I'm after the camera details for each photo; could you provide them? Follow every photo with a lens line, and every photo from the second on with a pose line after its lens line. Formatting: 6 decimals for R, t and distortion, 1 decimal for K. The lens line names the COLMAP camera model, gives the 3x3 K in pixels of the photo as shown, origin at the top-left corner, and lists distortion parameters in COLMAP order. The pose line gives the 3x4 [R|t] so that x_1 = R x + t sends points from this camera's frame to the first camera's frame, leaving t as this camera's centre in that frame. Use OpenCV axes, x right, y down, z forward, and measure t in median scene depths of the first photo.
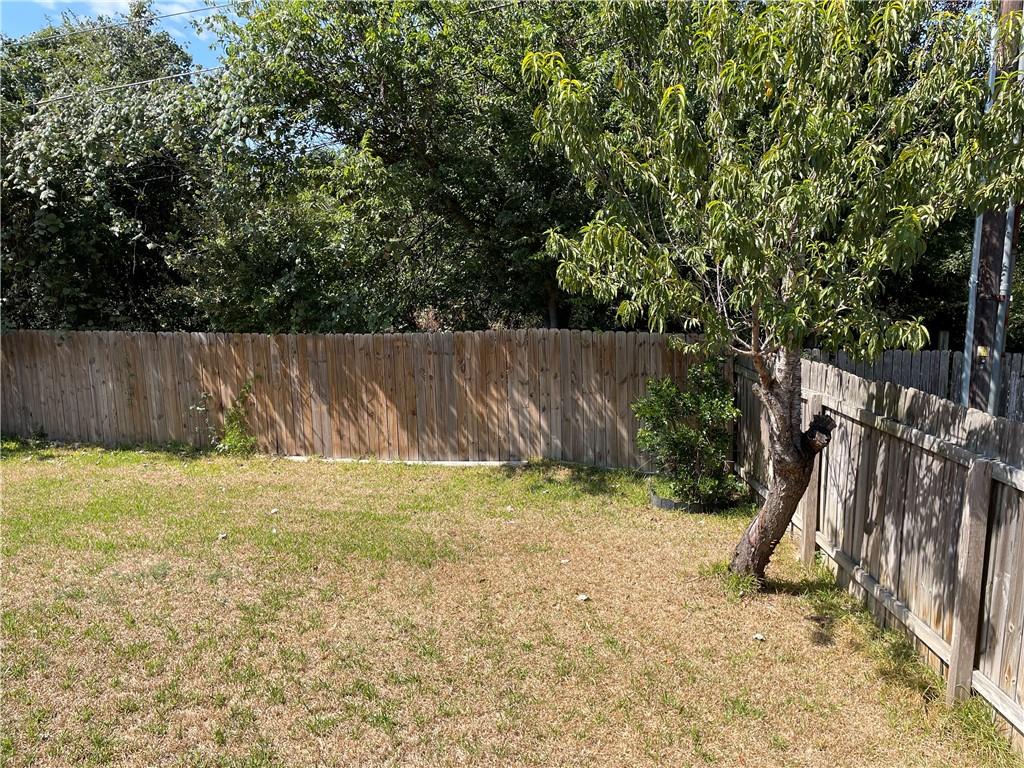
lens RADIAL K [[775.6, 0, 507.2], [0, 775.6, 378.6], [0, 0, 1]] dist [0.101831, -0.125195]
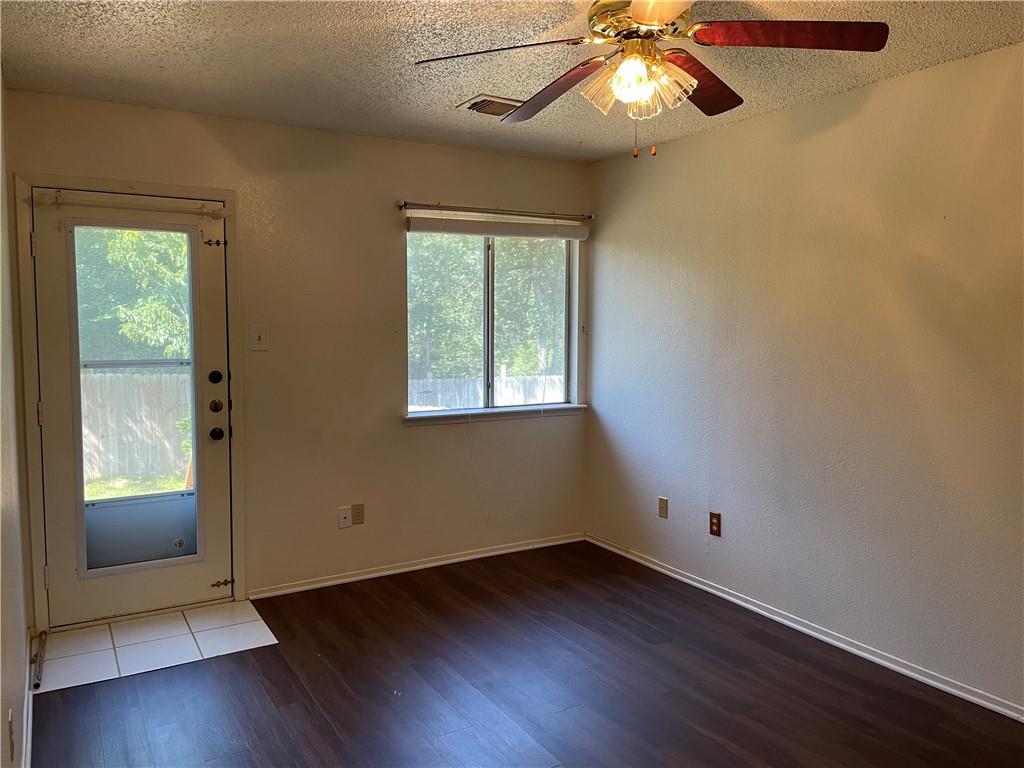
lens RADIAL K [[775.6, 0, 518.8], [0, 775.6, 375.8], [0, 0, 1]] dist [0.101831, -0.125195]
pose [[0.841172, -0.025169, 0.540182, -0.089404], [0.070287, 0.995531, -0.063066, 0.082088], [-0.536180, 0.091017, 0.839182, -0.558600]]
